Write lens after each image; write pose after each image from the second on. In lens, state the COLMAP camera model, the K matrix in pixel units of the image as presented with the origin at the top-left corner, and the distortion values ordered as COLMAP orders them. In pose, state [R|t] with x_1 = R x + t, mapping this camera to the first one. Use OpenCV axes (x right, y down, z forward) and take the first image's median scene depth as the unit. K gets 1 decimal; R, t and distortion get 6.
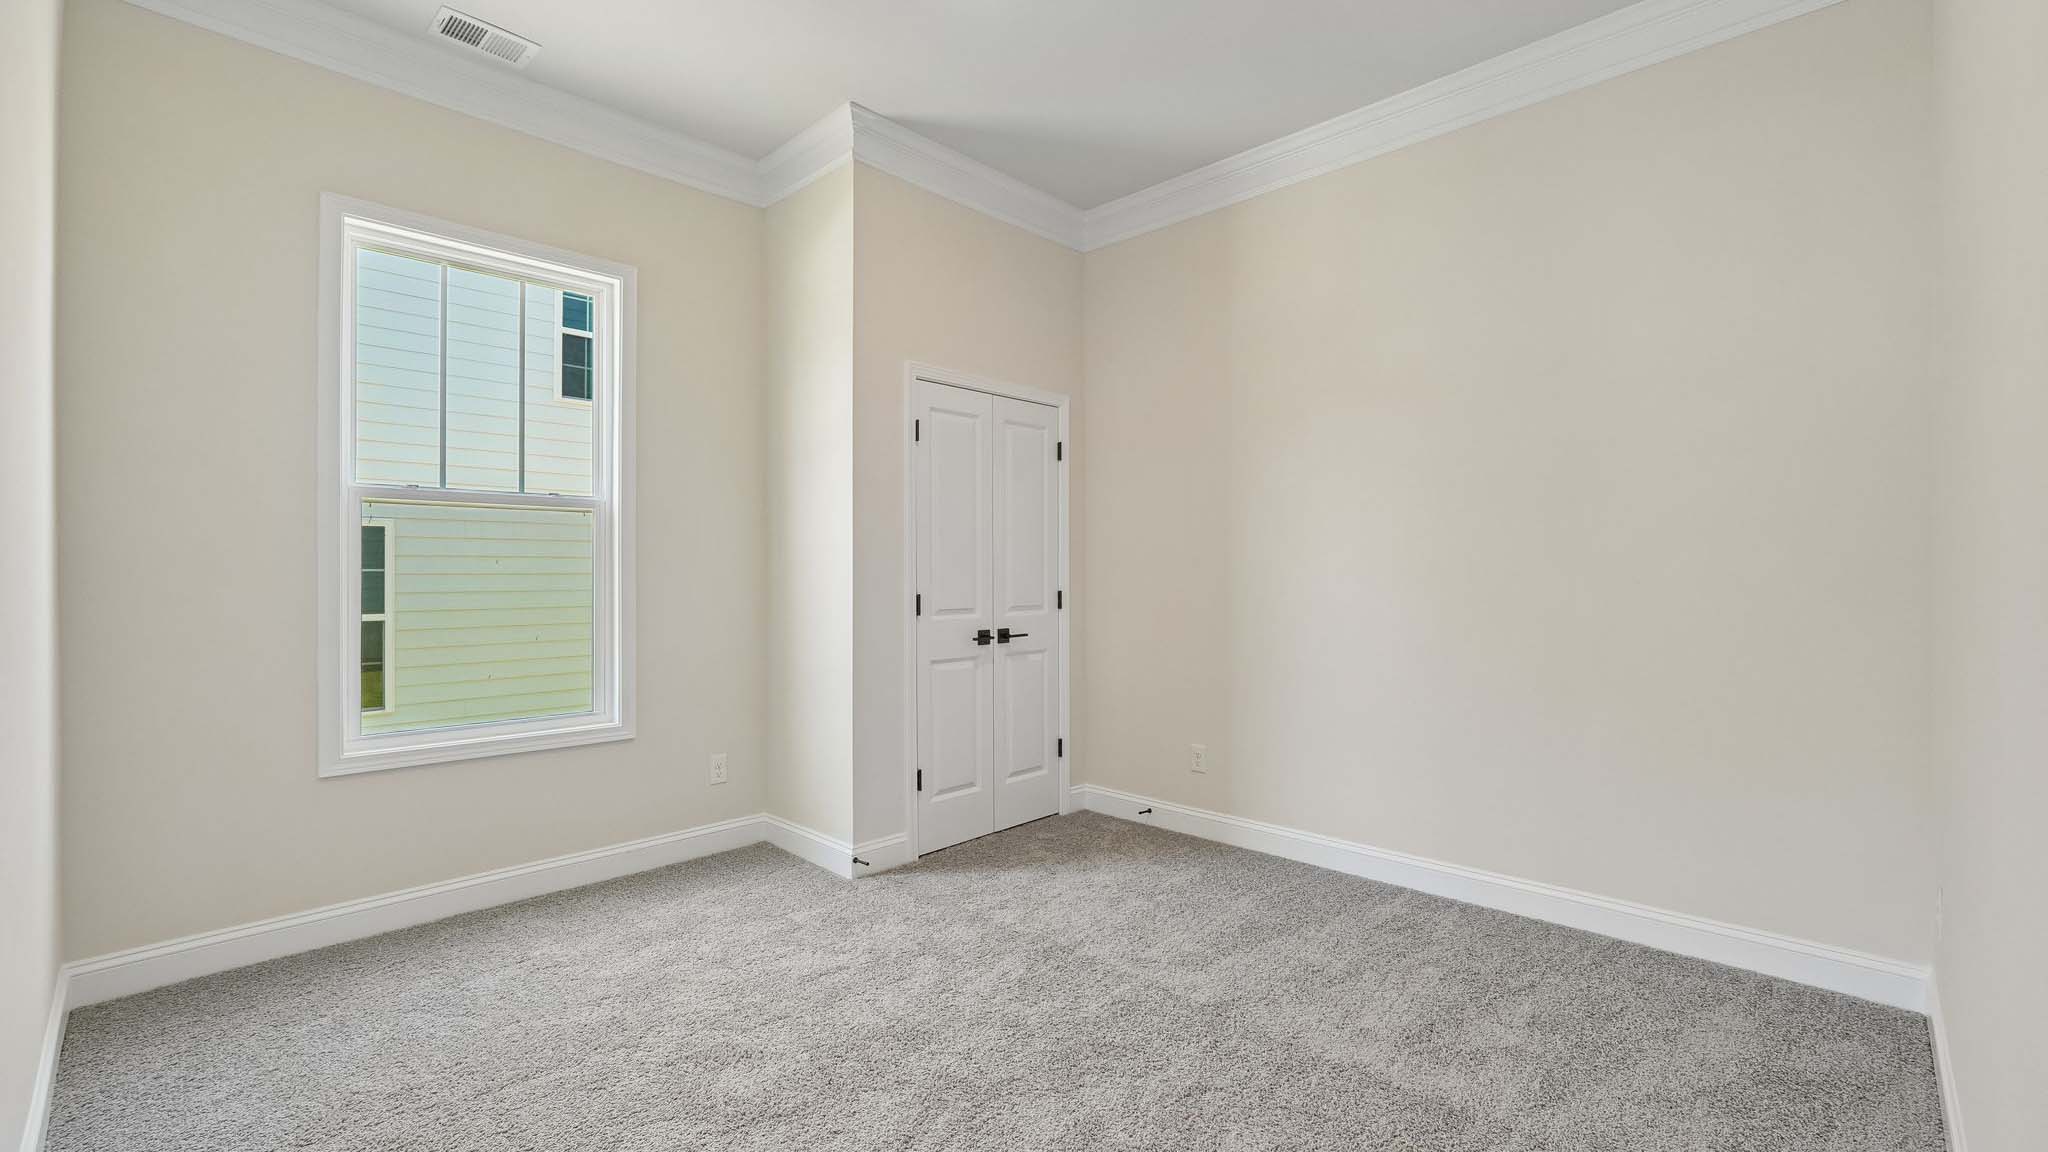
lens RADIAL K [[875.6, 0, 1024.6], [0, 875.6, 568.4], [0, 0, 1]] dist [-0.010512, 0.001360]
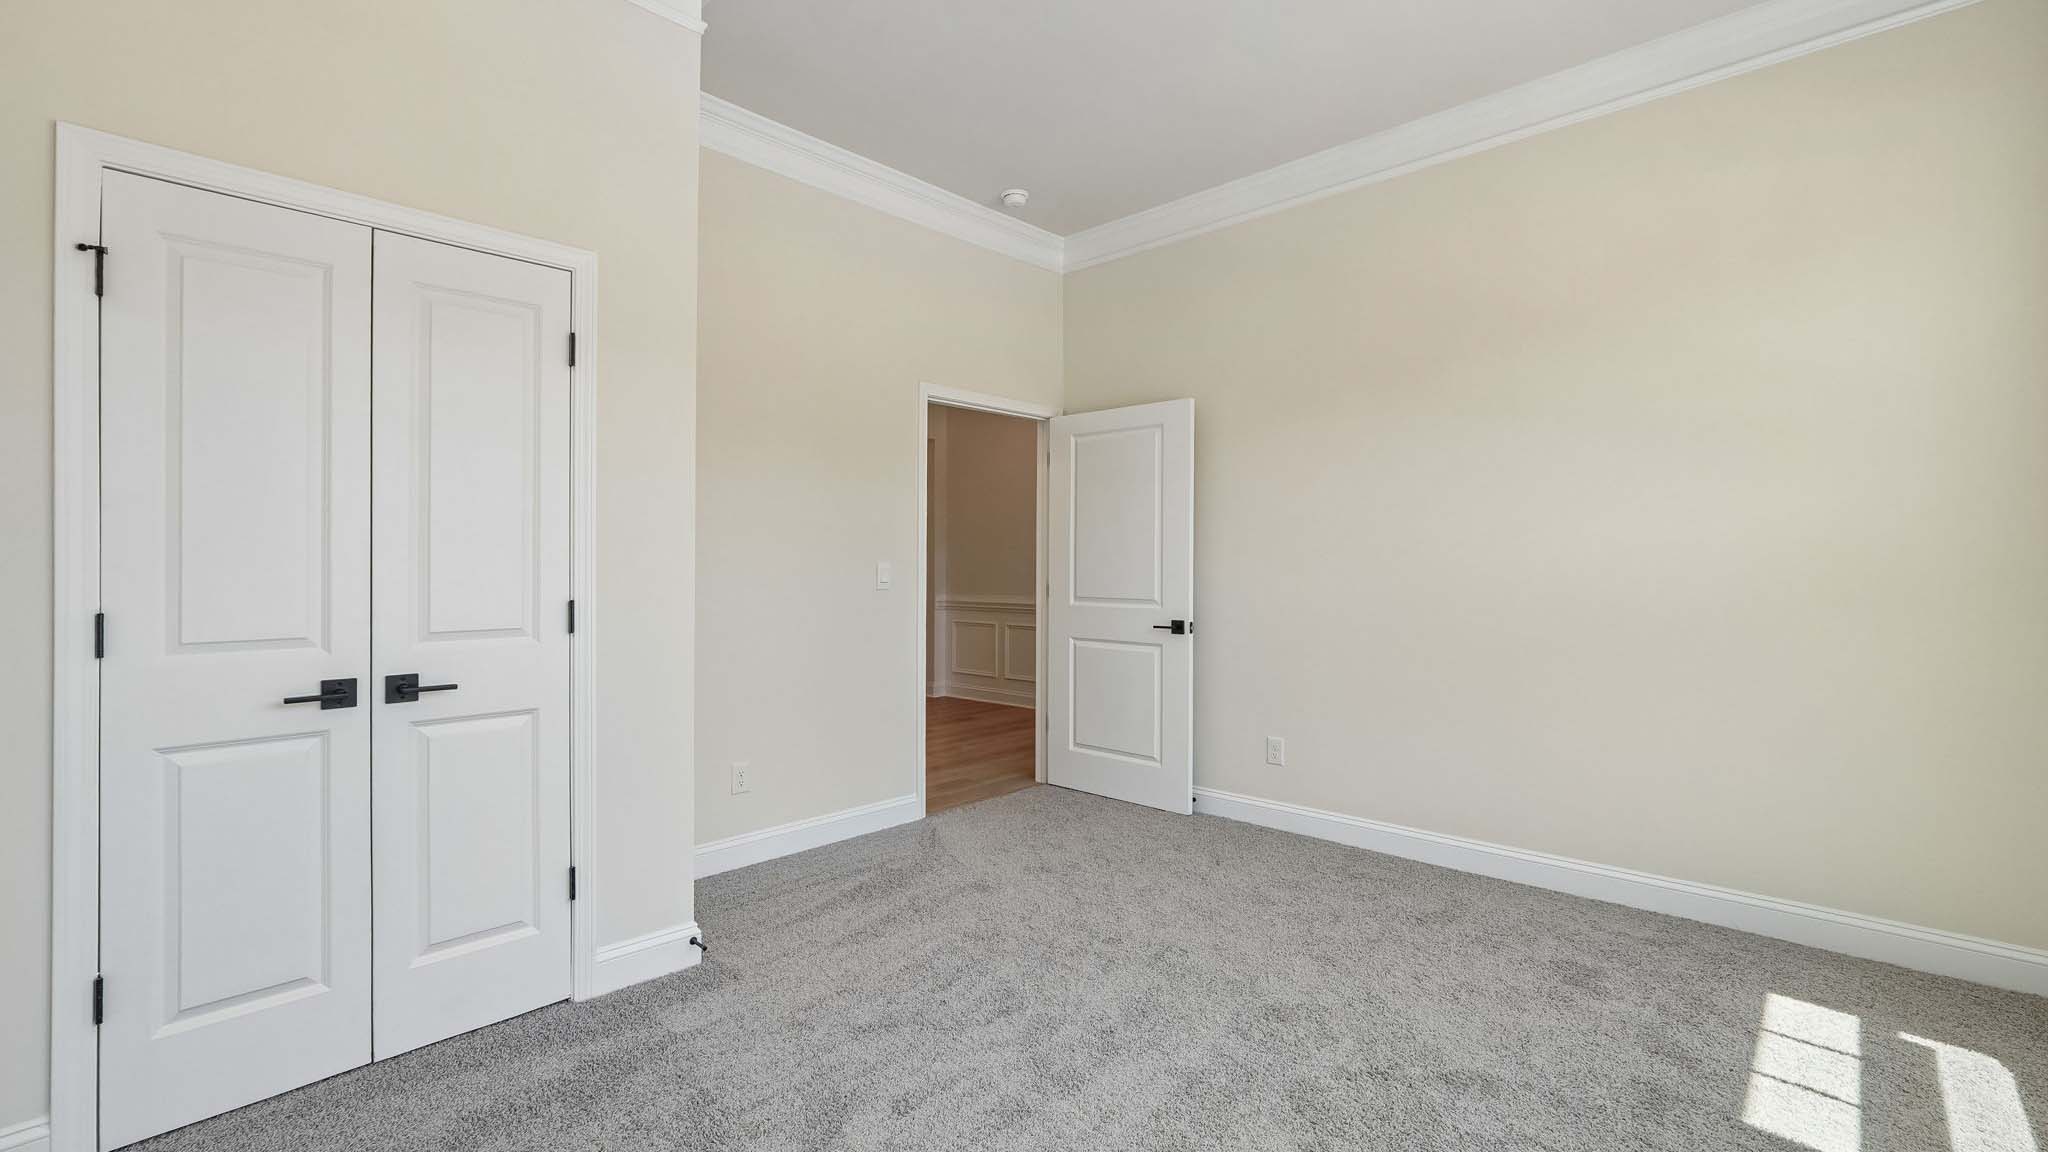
lens RADIAL K [[875.6, 0, 1024.6], [0, 875.6, 568.4], [0, 0, 1]] dist [-0.010512, 0.001360]
pose [[0.999944, 0.002126, 0.010372, 0.394762], [-0.002038, 0.999962, -0.008470, 0.009220], [-0.010390, 0.008449, 0.999910, 0.533242]]
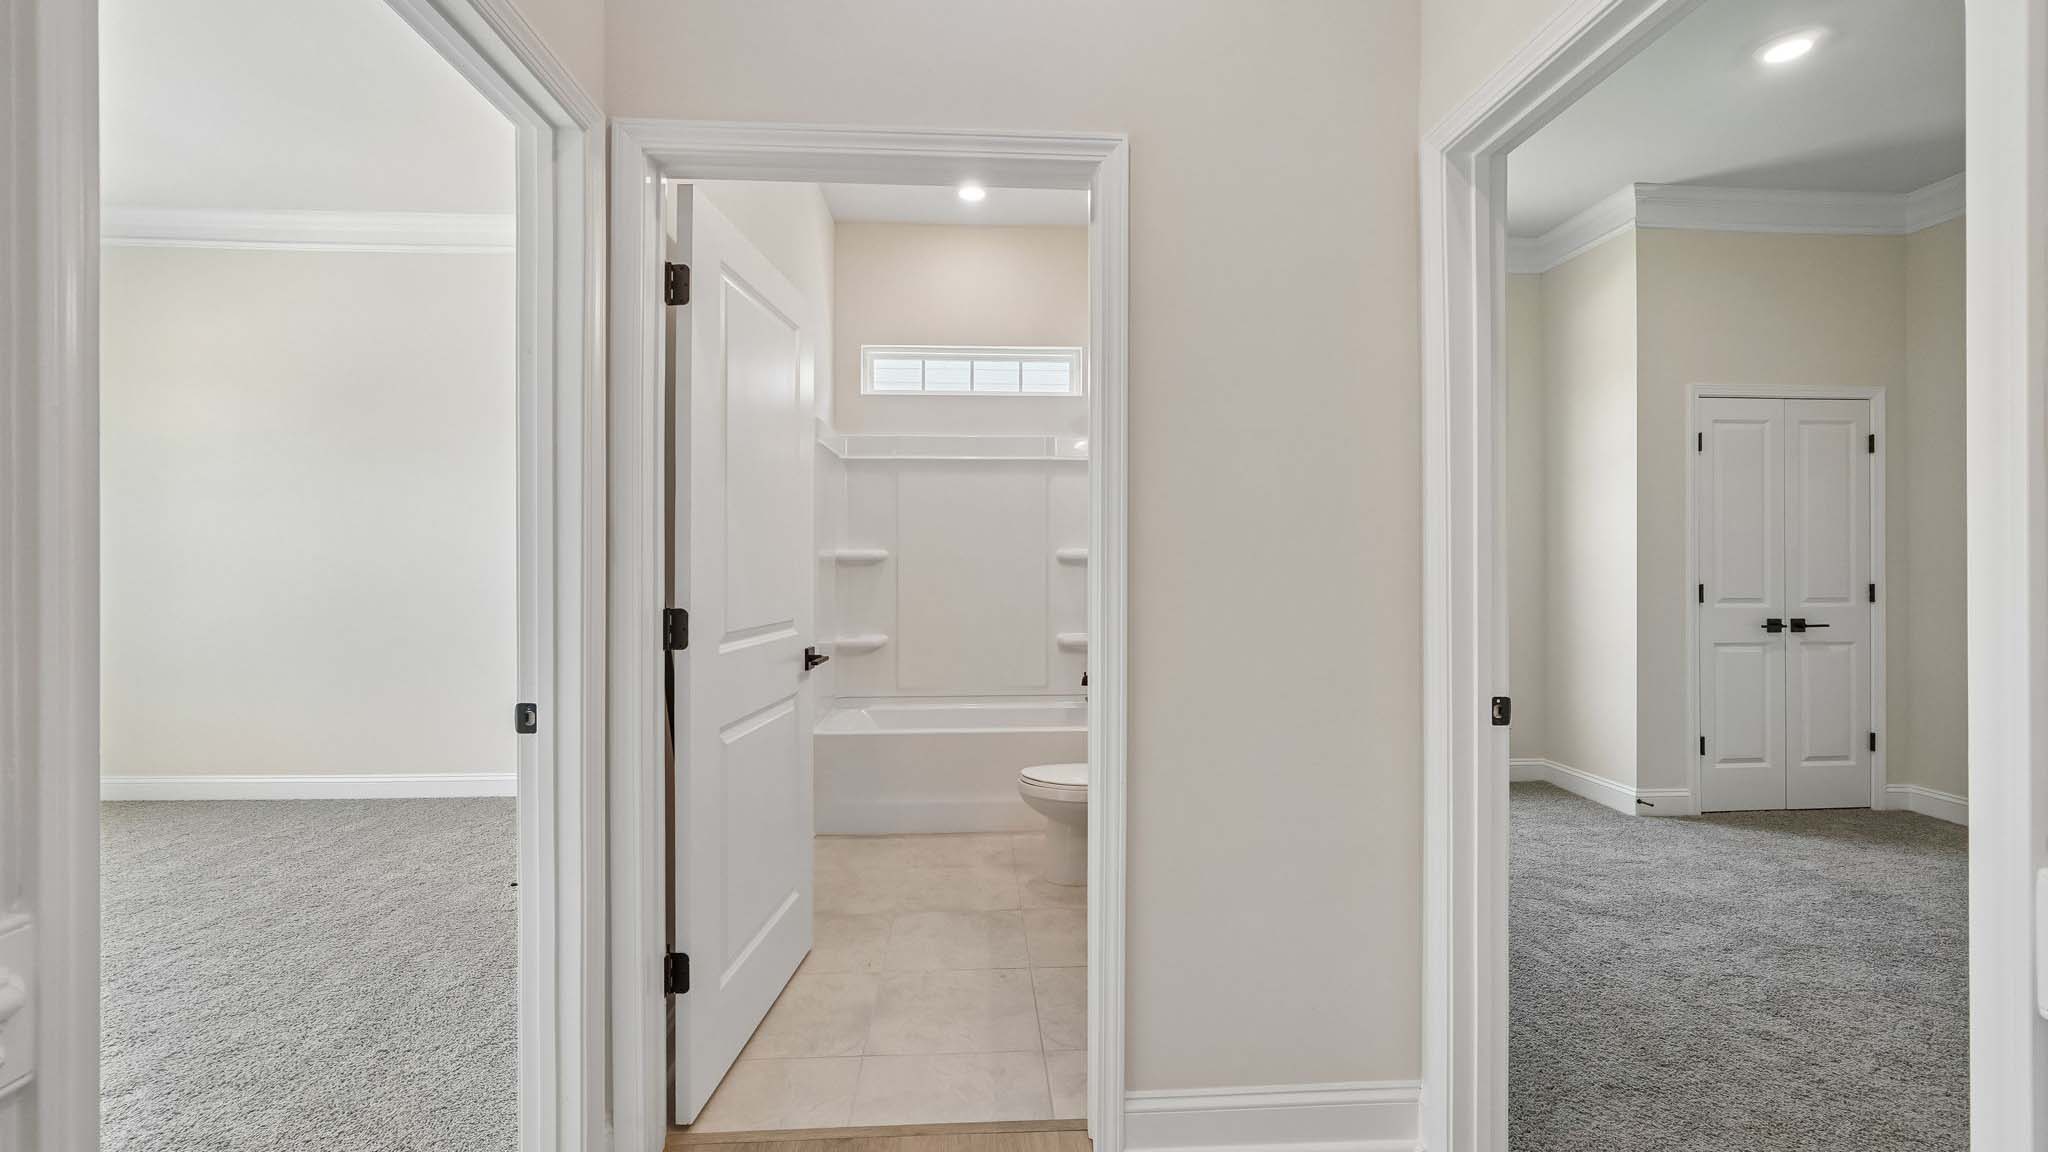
lens RADIAL K [[883.0, 0, 1017.7], [0, 883.0, 563.1], [0, 0, 1]] dist [-0.012012, 0.004970]
pose [[0.742555, -0.001206, -0.669784, -0.016008], [0.001603, 0.999999, -0.000023, 0.000557], [0.669783, -0.001056, 0.742556, -0.476249]]
